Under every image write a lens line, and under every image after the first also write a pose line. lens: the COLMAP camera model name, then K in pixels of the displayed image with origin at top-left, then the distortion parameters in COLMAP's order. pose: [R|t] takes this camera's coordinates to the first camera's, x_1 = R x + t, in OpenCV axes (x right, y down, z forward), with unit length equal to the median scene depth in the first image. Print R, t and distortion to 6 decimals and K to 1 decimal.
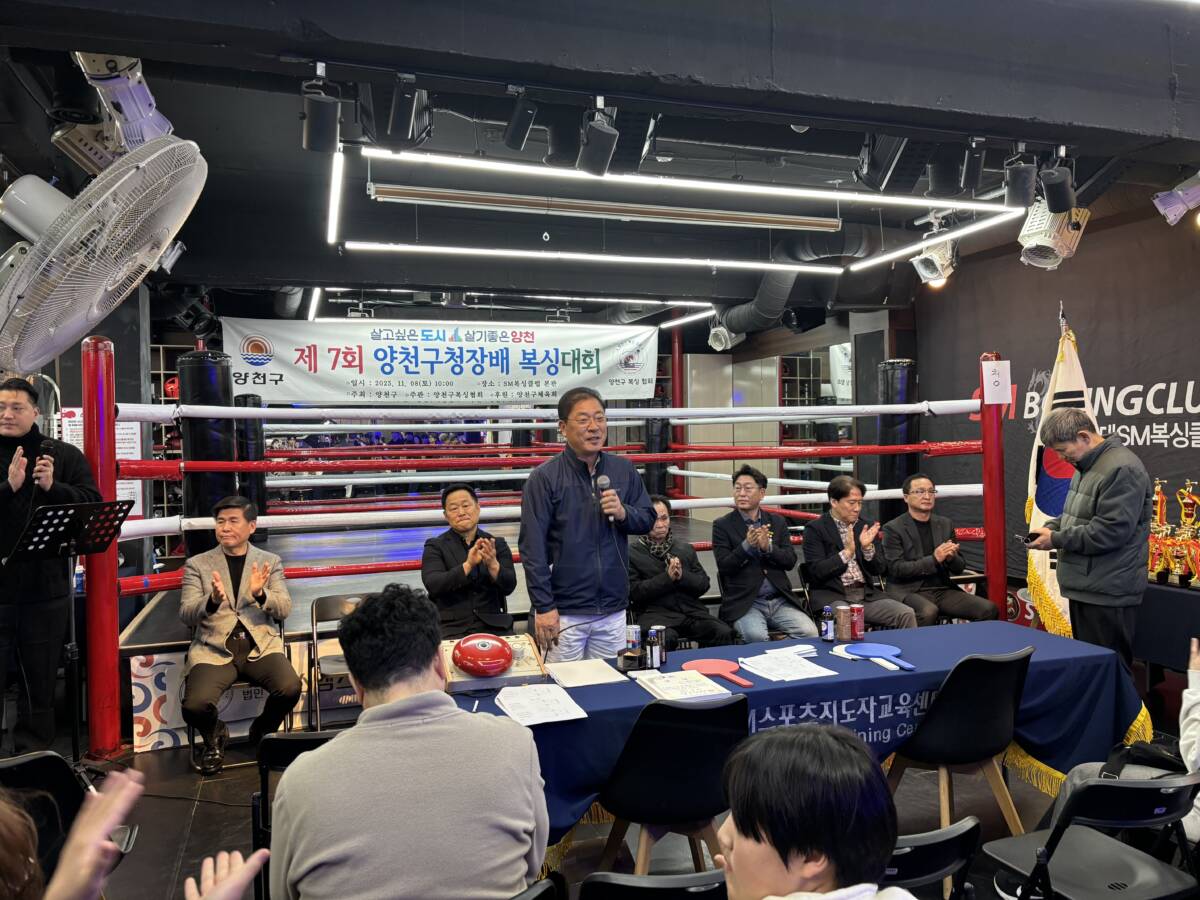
lens RADIAL K [[911.4, 0, 600.0], [0, 911.4, 450.0], [0, 0, 1]] dist [0.077282, -0.002374]
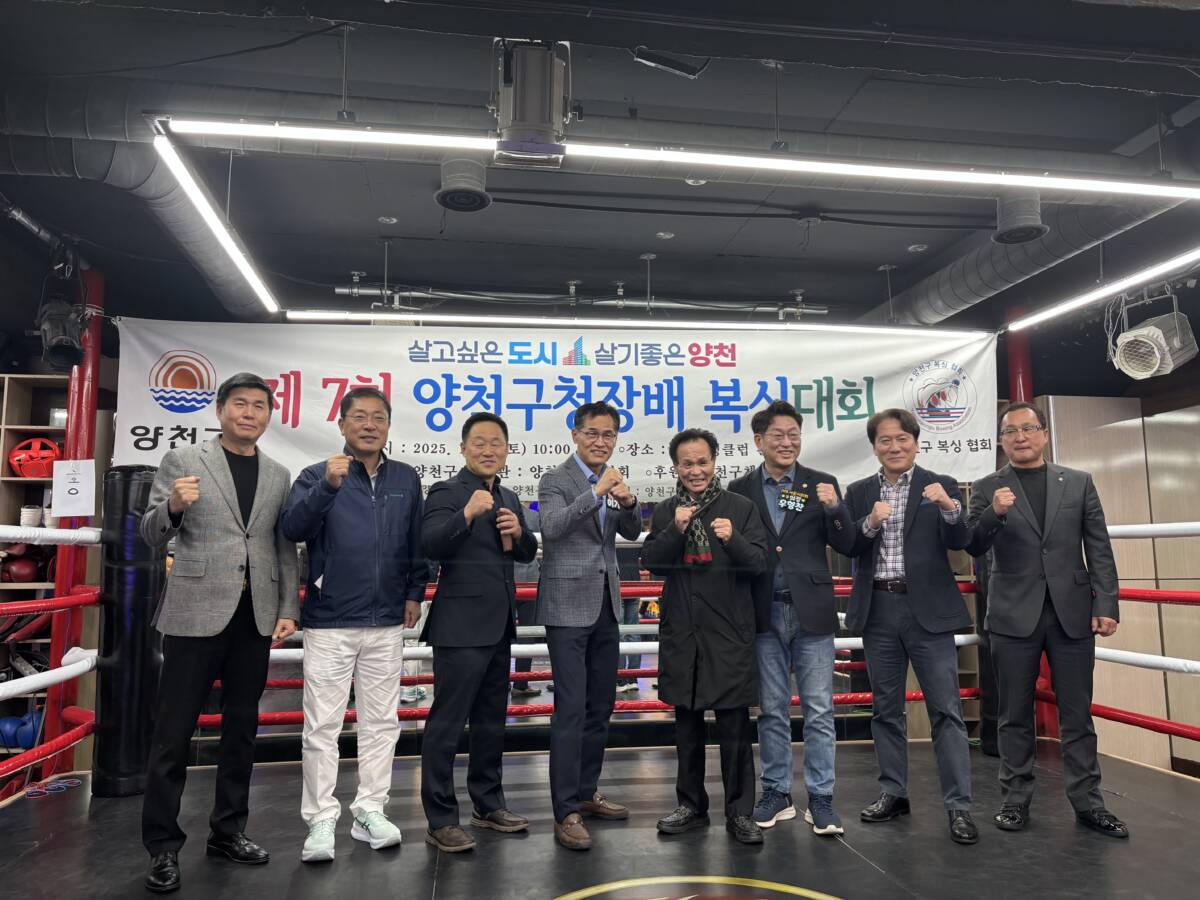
lens RADIAL K [[911.4, 0, 600.0], [0, 911.4, 450.0], [0, 0, 1]] dist [0.077282, -0.002374]
pose [[0.984682, -0.008717, -0.174142, -0.059899], [-0.013752, 0.991756, -0.127404, -0.010535], [0.173817, 0.127847, 0.976444, 0.525240]]
